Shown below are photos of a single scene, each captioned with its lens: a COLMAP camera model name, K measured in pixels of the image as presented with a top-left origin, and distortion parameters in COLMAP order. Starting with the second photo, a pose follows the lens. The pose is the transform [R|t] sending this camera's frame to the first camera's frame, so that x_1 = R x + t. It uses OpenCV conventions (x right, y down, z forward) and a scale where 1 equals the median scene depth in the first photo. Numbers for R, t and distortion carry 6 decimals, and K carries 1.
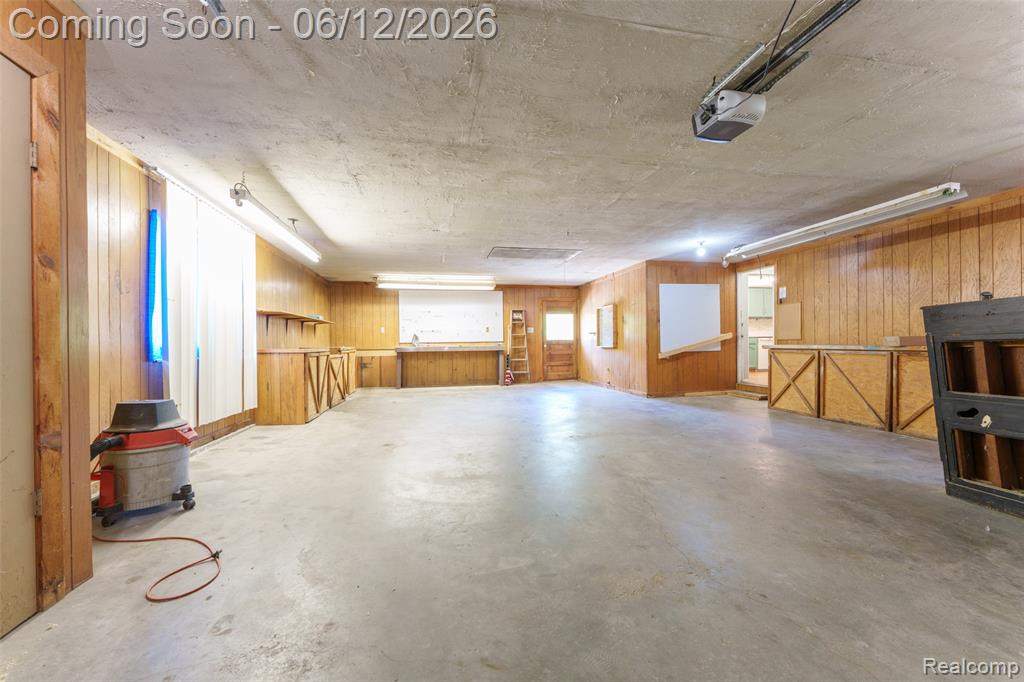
lens RADIAL K [[408.4, 0, 511.2], [0, 408.4, 342.3], [0, 0, 1]] dist [-0.000534, 0.000121]
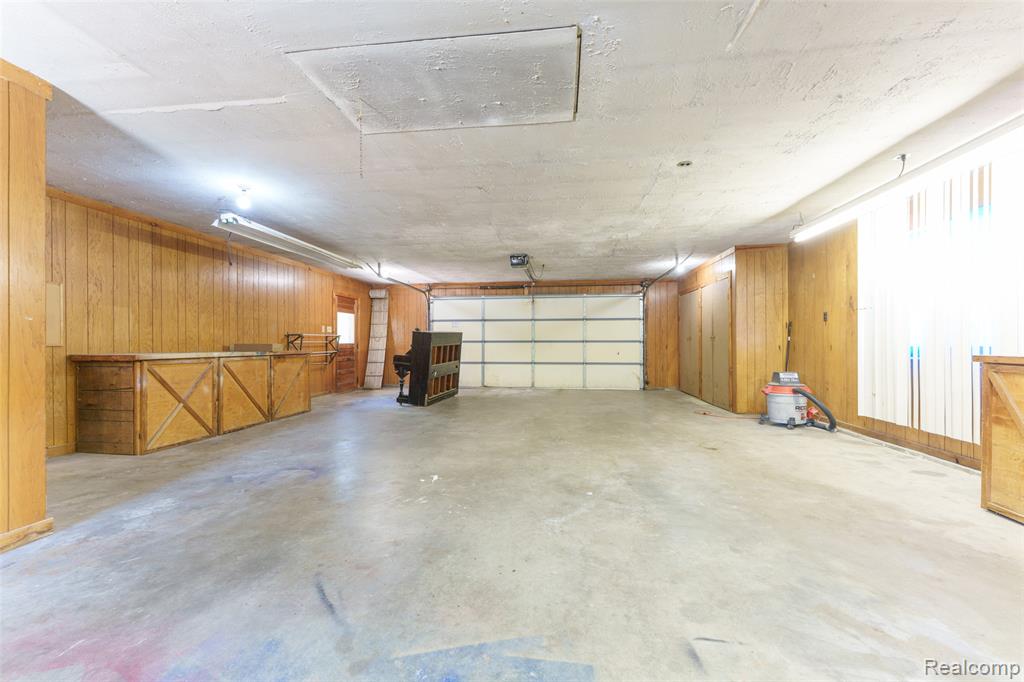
lens RADIAL K [[408.4, 0, 512.8], [0, 408.4, 342.9], [0, 0, 1]] dist [-0.000534, 0.000121]
pose [[-0.945274, 0.007525, 0.326191, -0.139073], [0.007386, 0.999971, -0.001663, -0.007198], [-0.326194, 0.000837, -0.945302, 1.618059]]
